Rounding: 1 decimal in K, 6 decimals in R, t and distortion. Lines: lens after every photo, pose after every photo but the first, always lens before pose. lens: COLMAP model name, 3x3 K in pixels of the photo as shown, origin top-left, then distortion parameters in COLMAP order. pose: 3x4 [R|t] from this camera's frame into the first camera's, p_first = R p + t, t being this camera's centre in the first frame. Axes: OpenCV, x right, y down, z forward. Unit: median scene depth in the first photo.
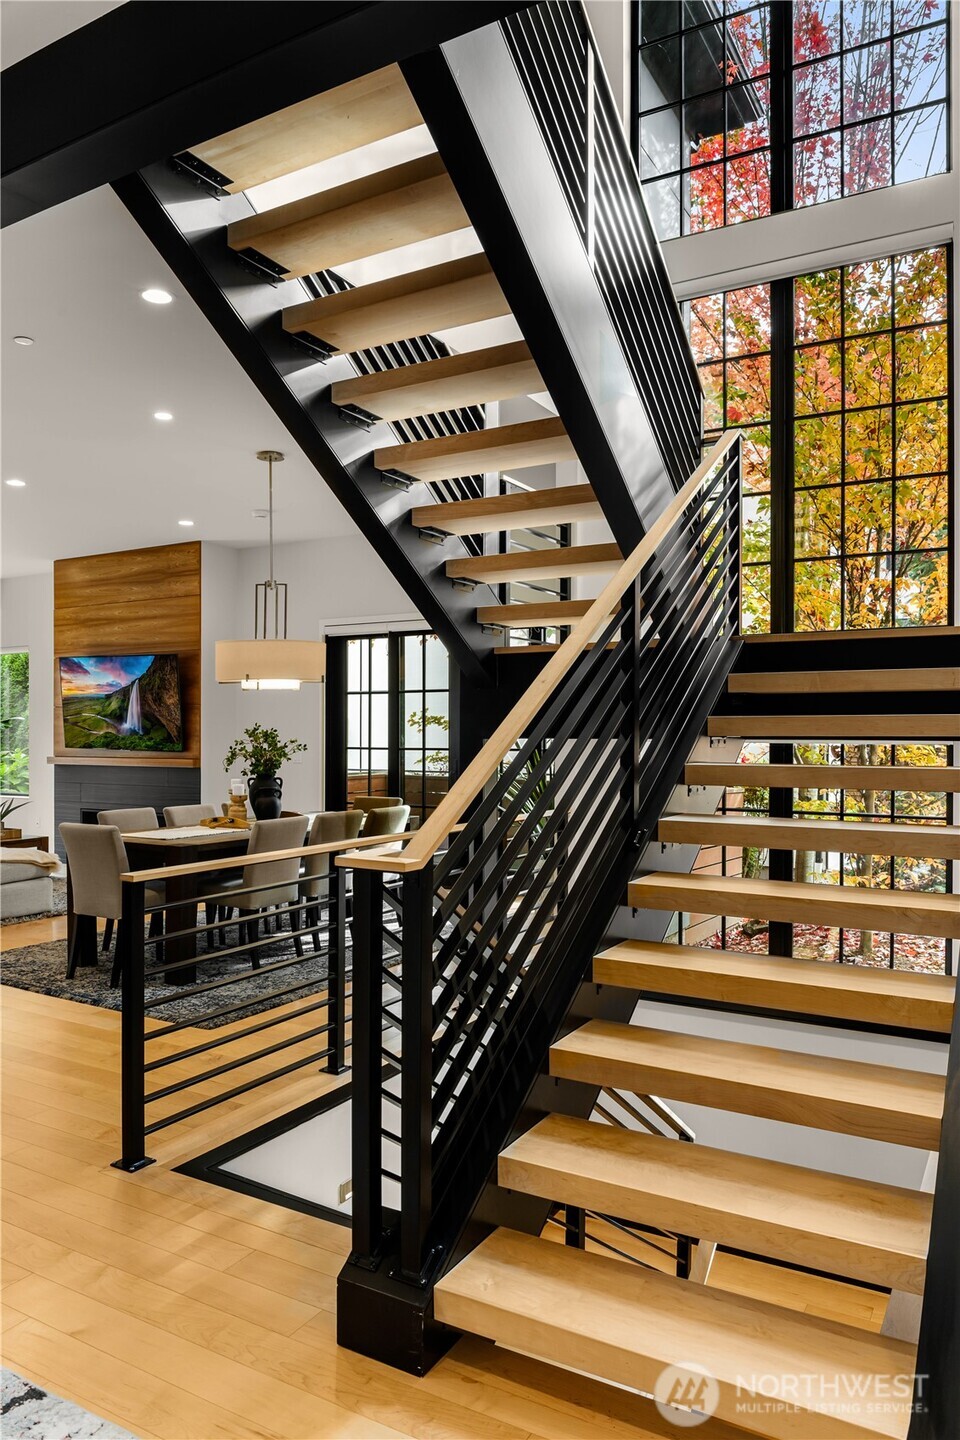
lens RADIAL K [[986.3, 0, 485.3], [0, 986.3, 725.5], [0, 0, 1]] dist [-0.029970, -0.002149]
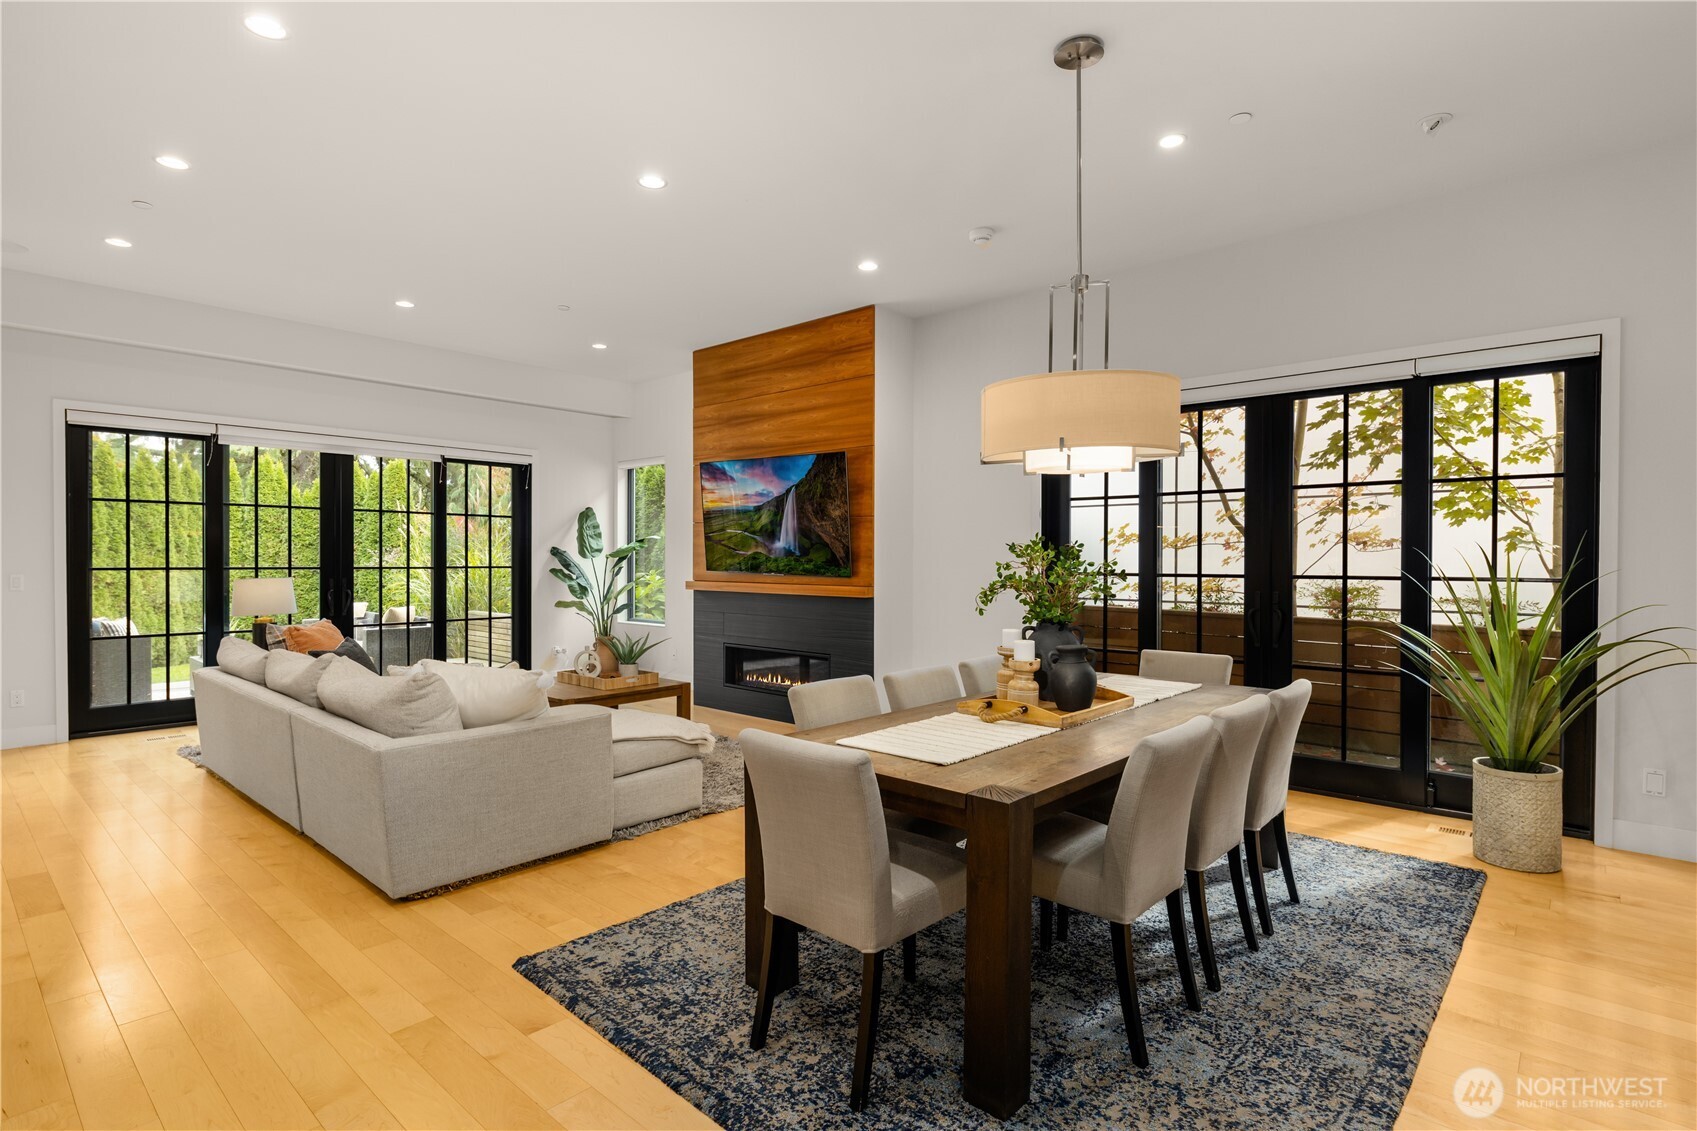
lens RADIAL K [[862.1, 0, 851.1], [0, 862.1, 563.0], [0, 0, 1]] dist [0.006227, -0.000268]
pose [[0.976362, 0.004685, -0.216090, -0.152942], [-0.001499, 0.999888, 0.014908, 0.005019], [0.216136, -0.014232, 0.976260, 0.315592]]
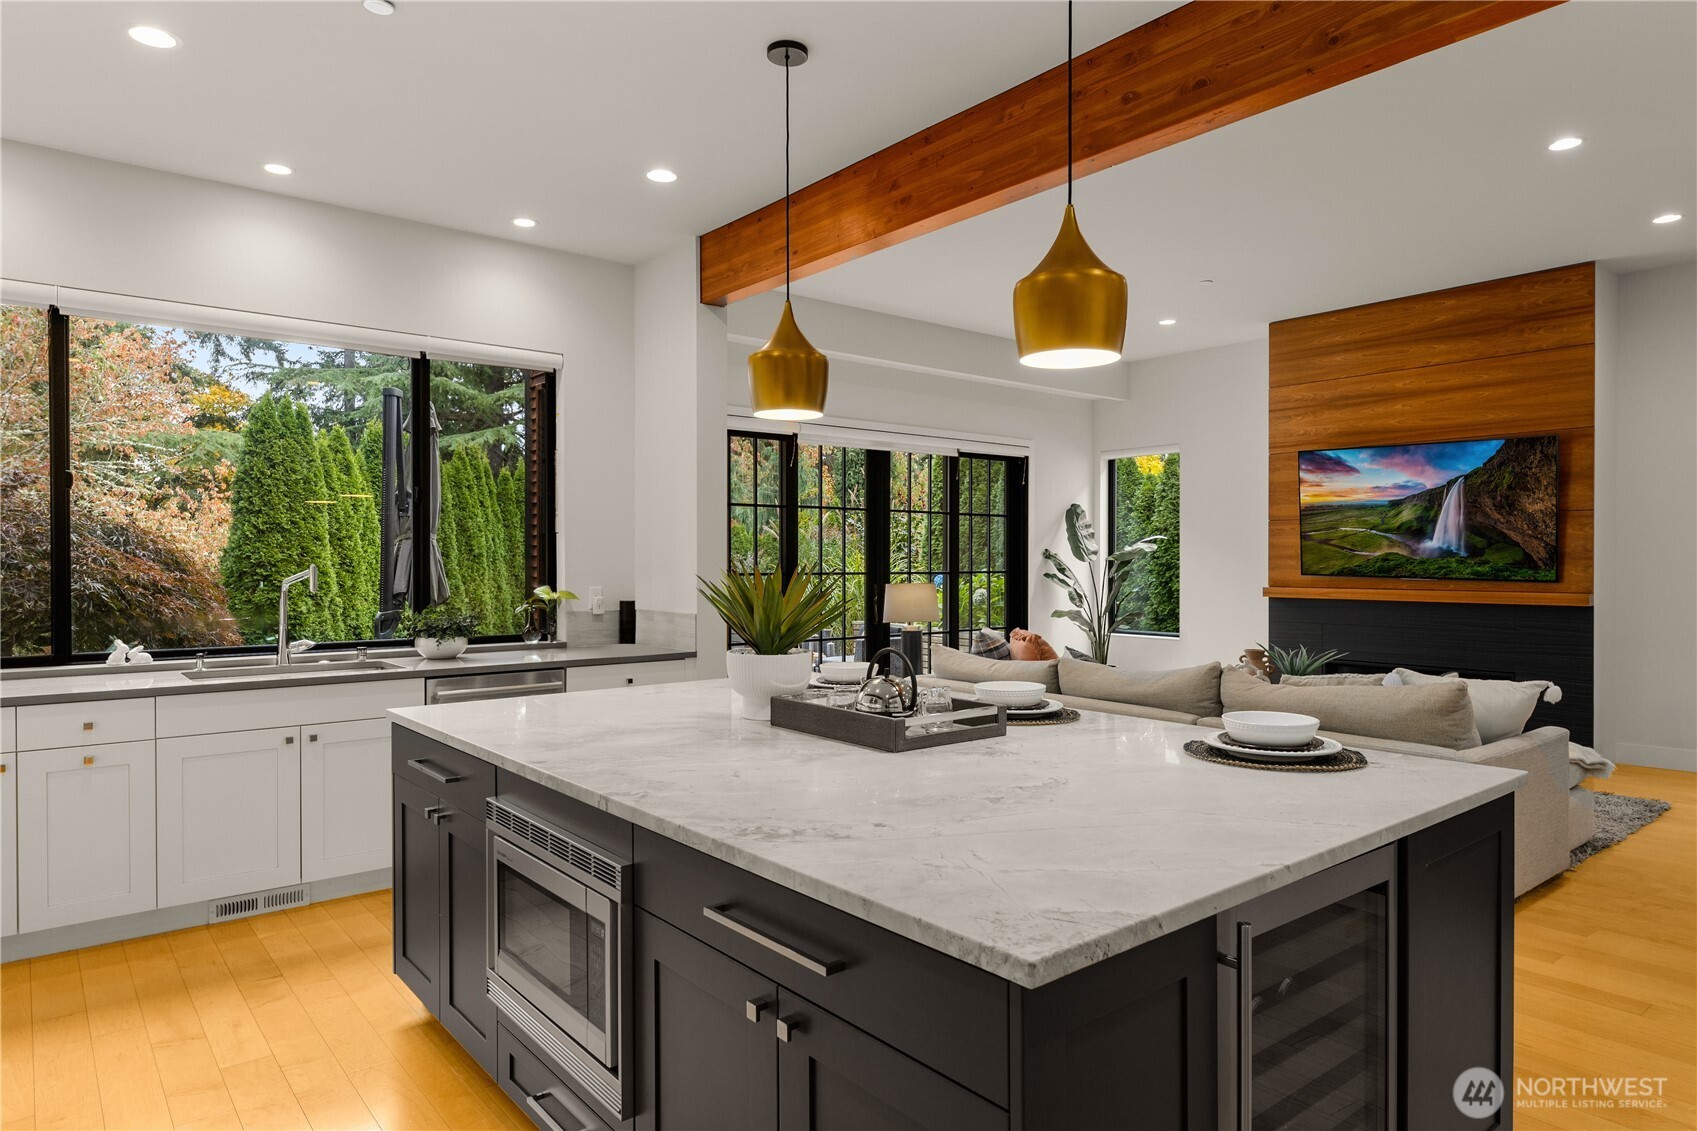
lens RADIAL K [[1037.0, 0, 844.3], [0, 1037.0, 567.9], [0, 0, 1]] dist [0.001246, -0.001443]
pose [[0.924568, 0.001806, -0.381013, -0.468096], [0.004186, 0.999880, 0.014896, 0.004417], [0.380994, -0.015367, 0.924450, 0.158496]]
